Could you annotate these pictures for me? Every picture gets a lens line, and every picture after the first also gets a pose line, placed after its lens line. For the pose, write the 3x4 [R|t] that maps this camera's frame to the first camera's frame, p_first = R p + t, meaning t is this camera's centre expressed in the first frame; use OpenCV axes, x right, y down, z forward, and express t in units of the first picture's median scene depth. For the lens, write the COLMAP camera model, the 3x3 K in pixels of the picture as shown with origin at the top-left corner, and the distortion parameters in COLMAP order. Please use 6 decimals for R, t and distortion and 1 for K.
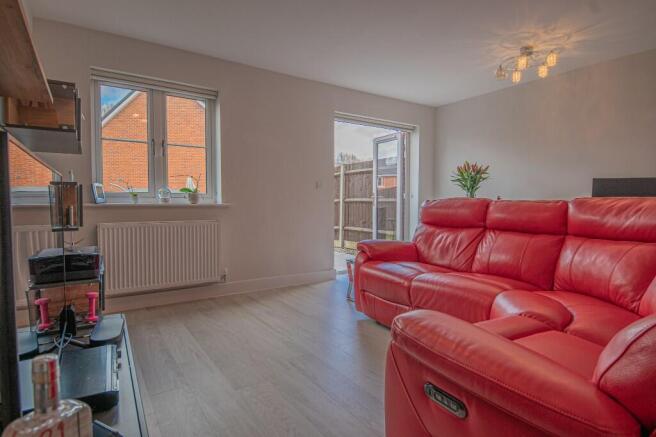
lens RADIAL K [[348.4, 0, 328.0], [0, 348.4, 218.5], [0, 0, 1]] dist [-0.022417, -0.001872]
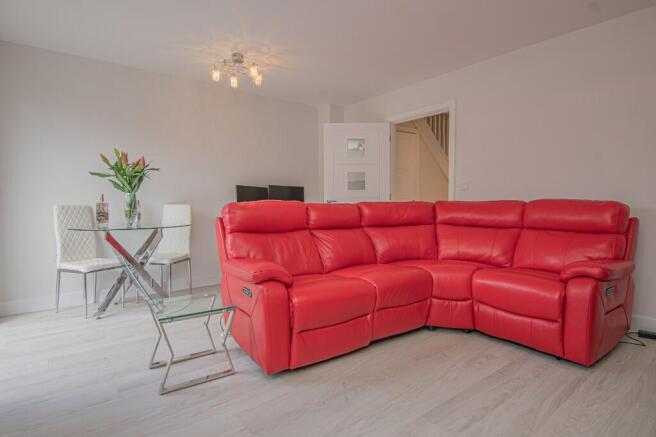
lens RADIAL K [[348.4, 0, 328.0], [0, 348.4, 218.5], [0, 0, 1]] dist [-0.022417, -0.001872]
pose [[-0.076262, -0.020122, 0.996885, -0.523343], [0.054082, 0.998241, 0.024287, -0.020145], [-0.995620, 0.055766, -0.075039, 0.898746]]
